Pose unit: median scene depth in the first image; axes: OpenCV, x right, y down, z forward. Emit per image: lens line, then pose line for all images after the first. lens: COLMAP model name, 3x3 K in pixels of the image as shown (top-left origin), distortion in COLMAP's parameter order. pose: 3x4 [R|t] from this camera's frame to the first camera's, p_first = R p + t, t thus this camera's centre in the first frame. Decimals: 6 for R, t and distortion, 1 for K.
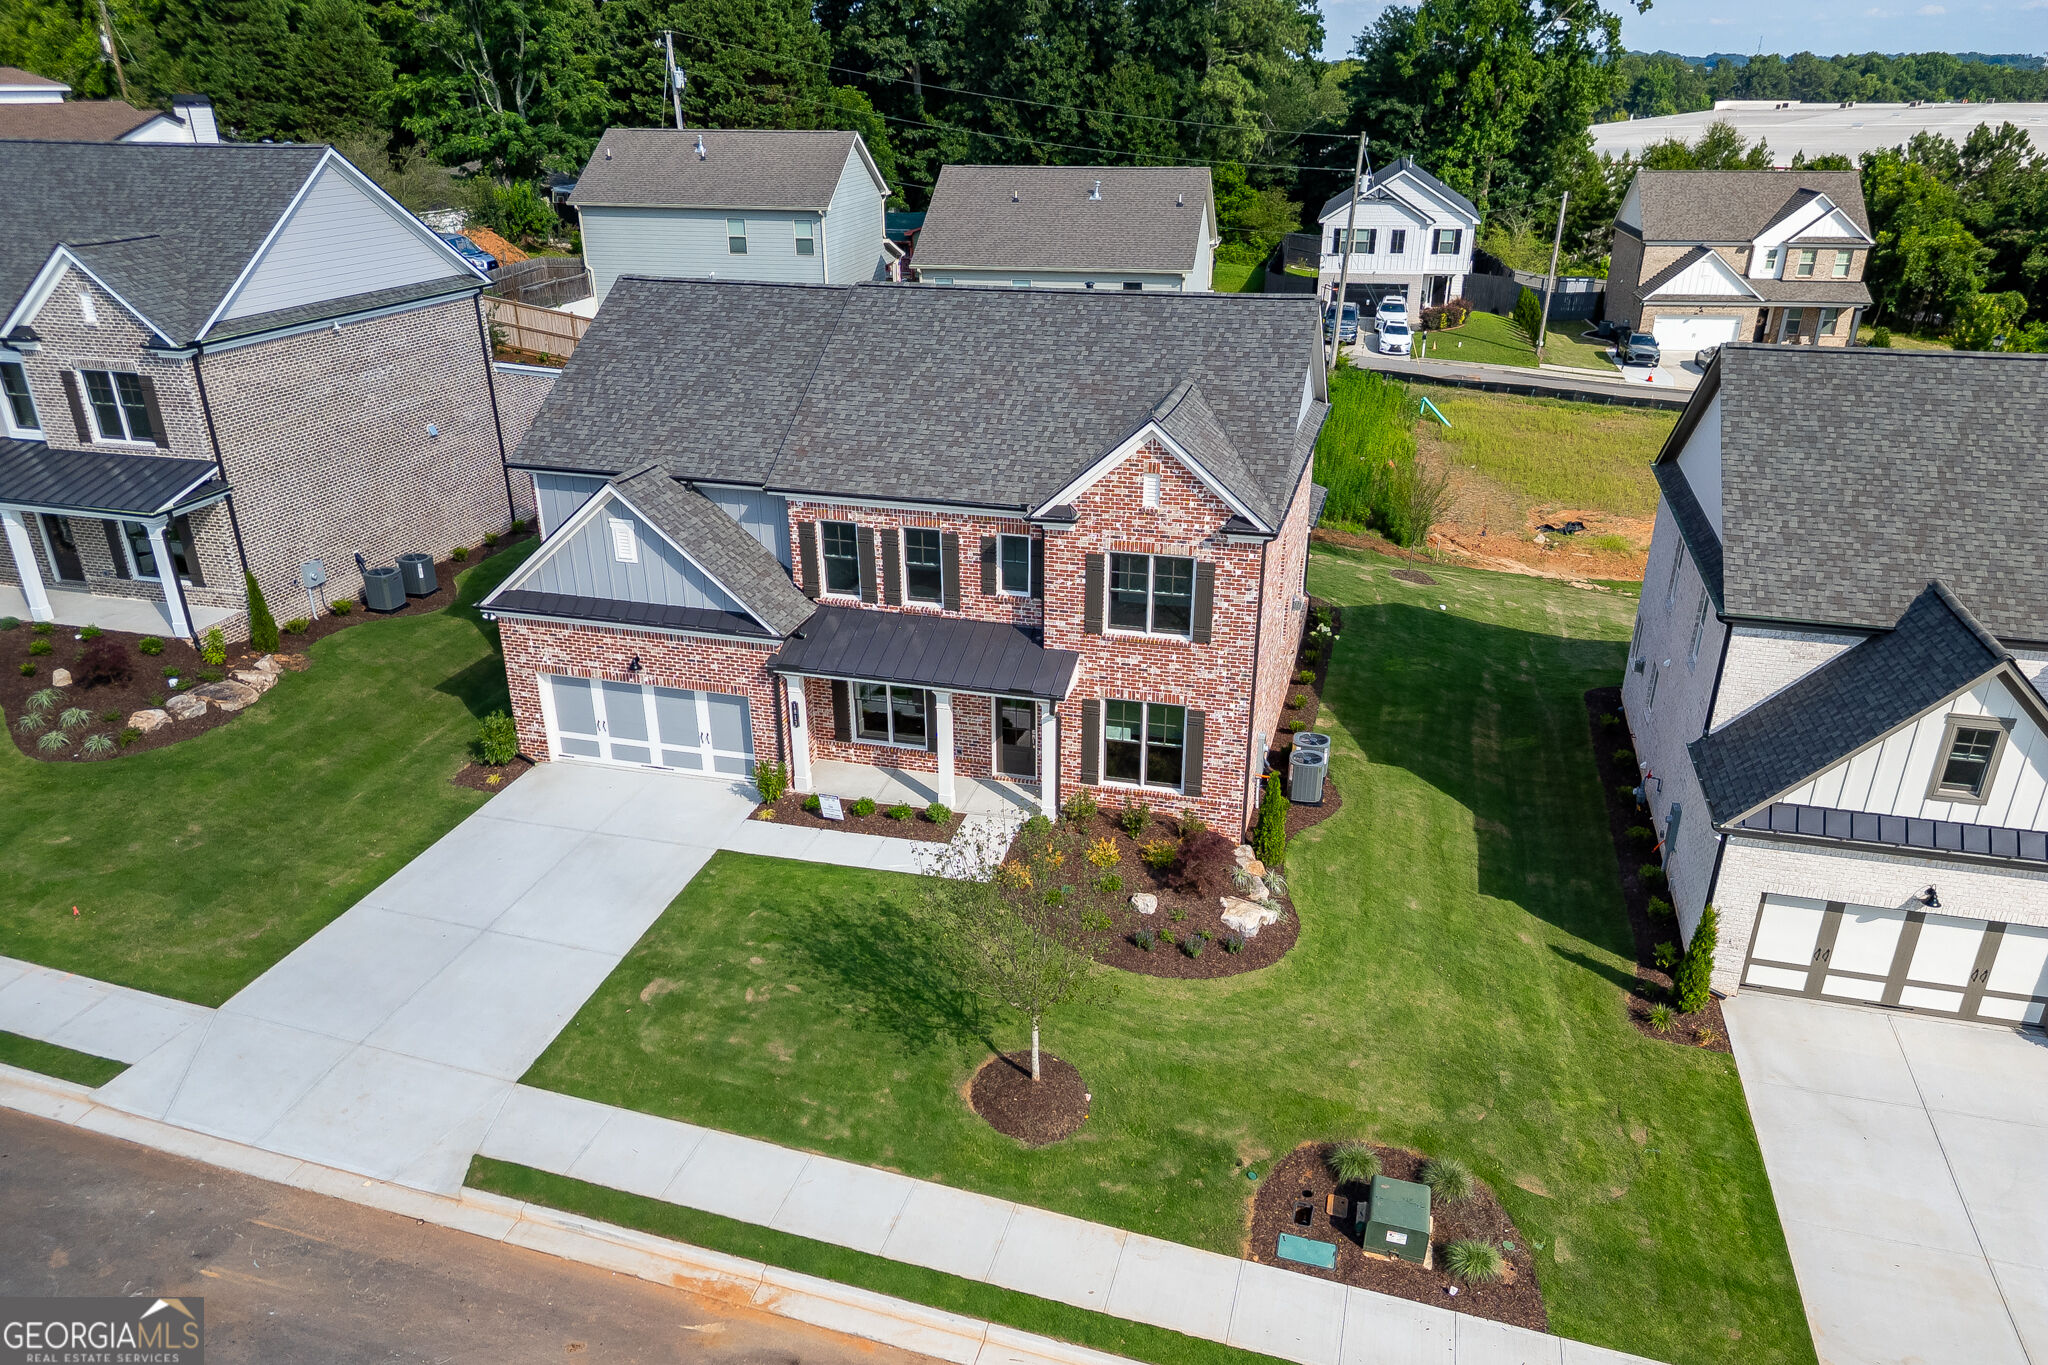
lens RADIAL K [[1435.7, 0, 1017.5], [0, 1435.7, 762.8], [0, 0, 1]] dist [0.080997, -0.078400]
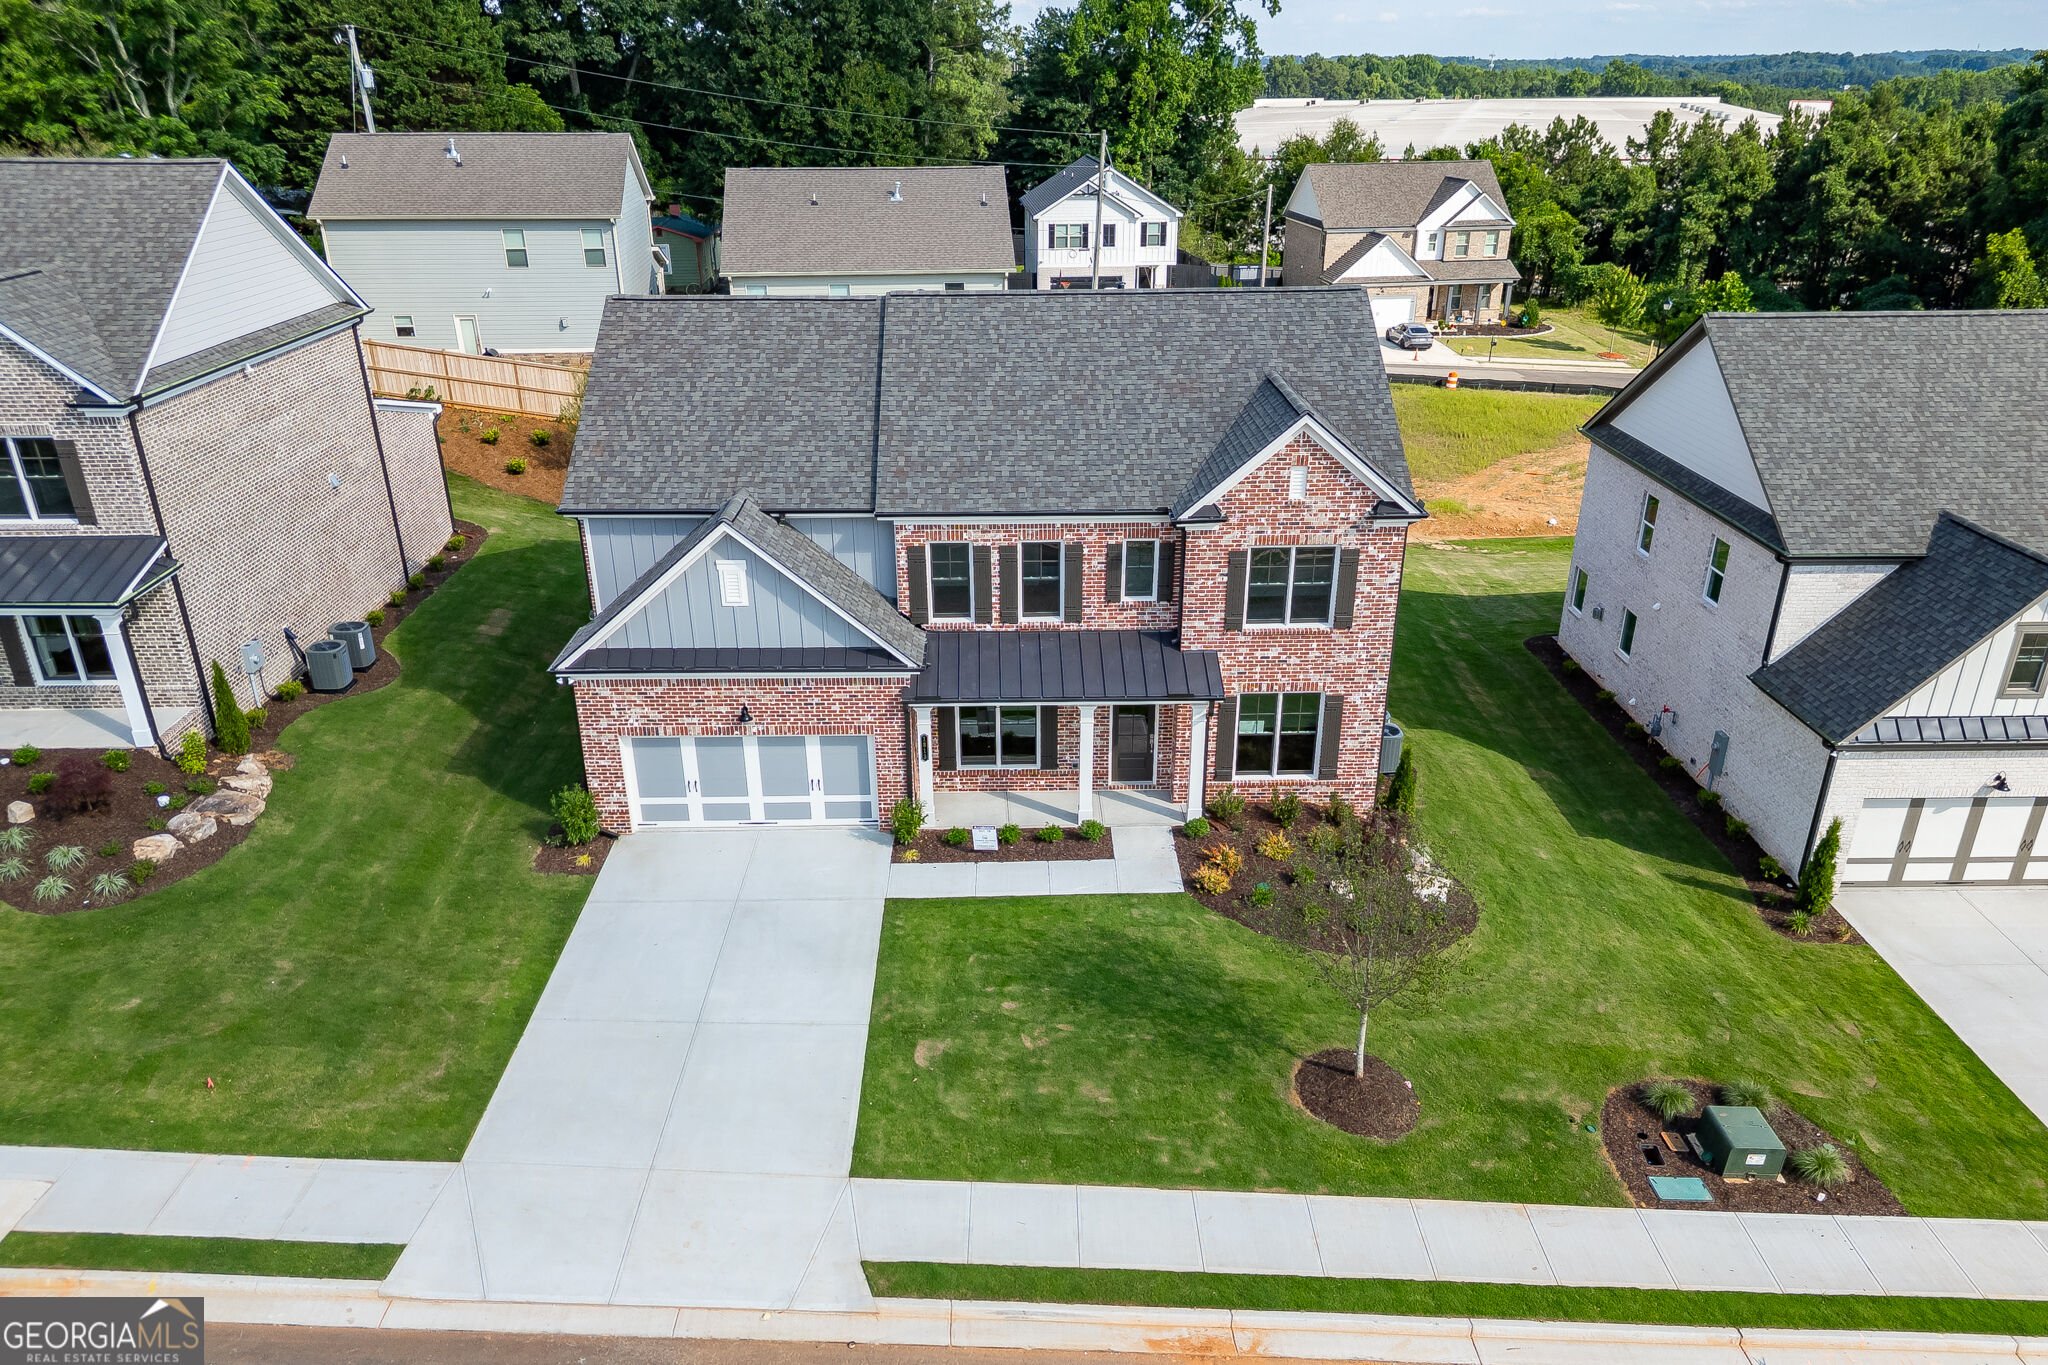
lens RADIAL K [[1435.7, 0, 1019.4], [0, 1435.7, 764.0], [0, 0, 1]] dist [0.080997, -0.078400]
pose [[0.959485, -0.123670, 0.253169, -0.335923], [0.123280, 0.992218, 0.017466, -0.031646], [-0.253359, 0.014453, 0.967264, 0.064459]]
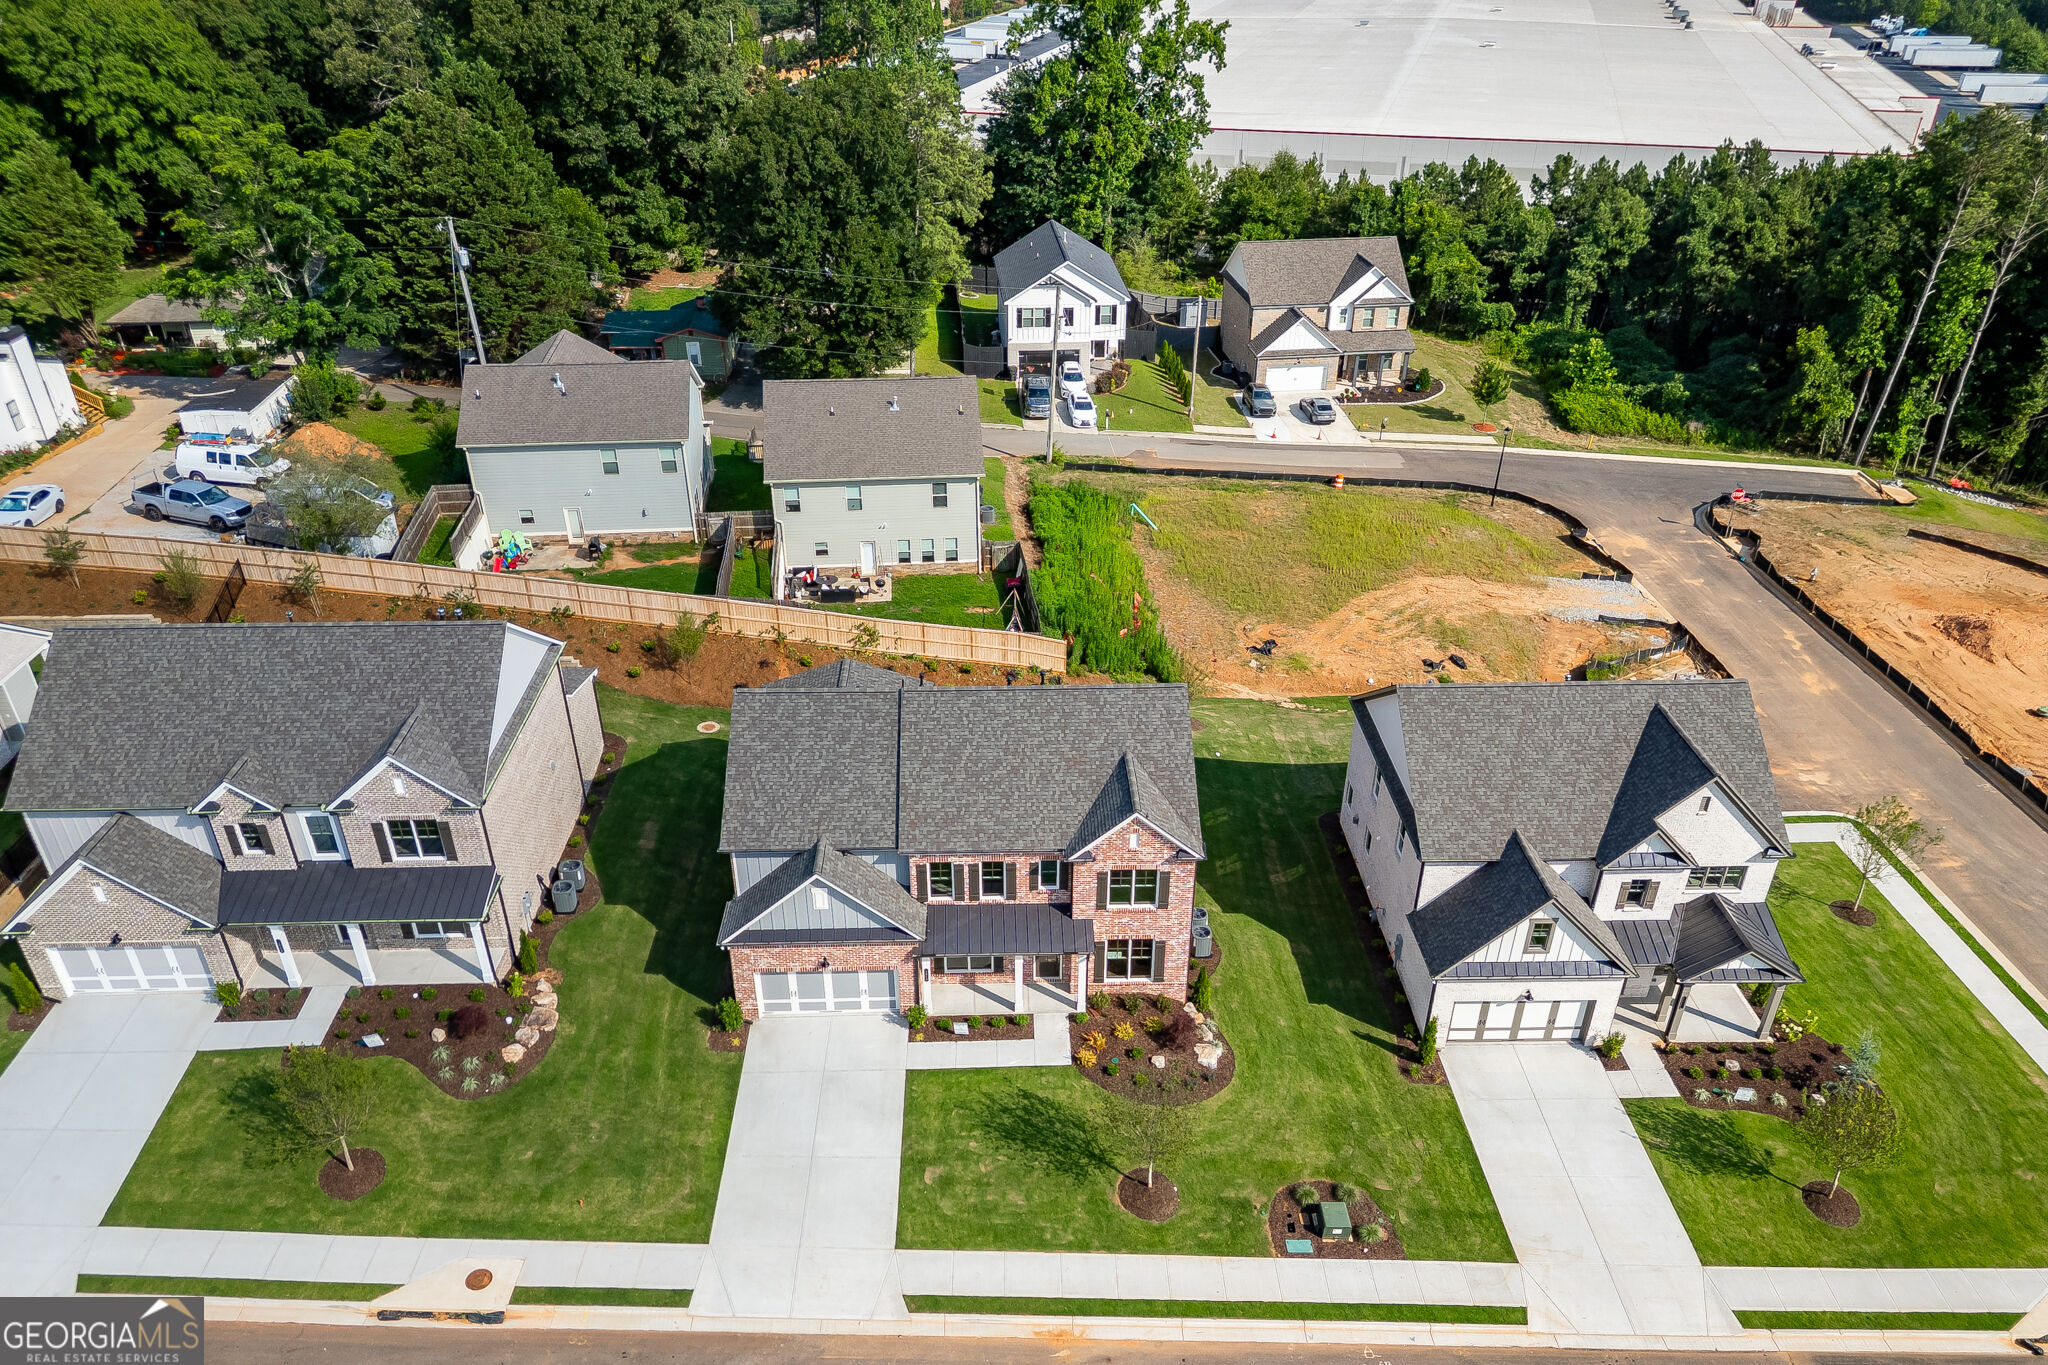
lens RADIAL K [[1435.7, 0, 1018.0], [0, 1435.7, 765.0], [0, 0, 1]] dist [0.080997, -0.078400]
pose [[0.956781, -0.154633, 0.246288, -0.426558], [0.123936, 0.982968, 0.135694, -0.487899], [-0.263076, -0.099306, 0.959651, -0.609767]]
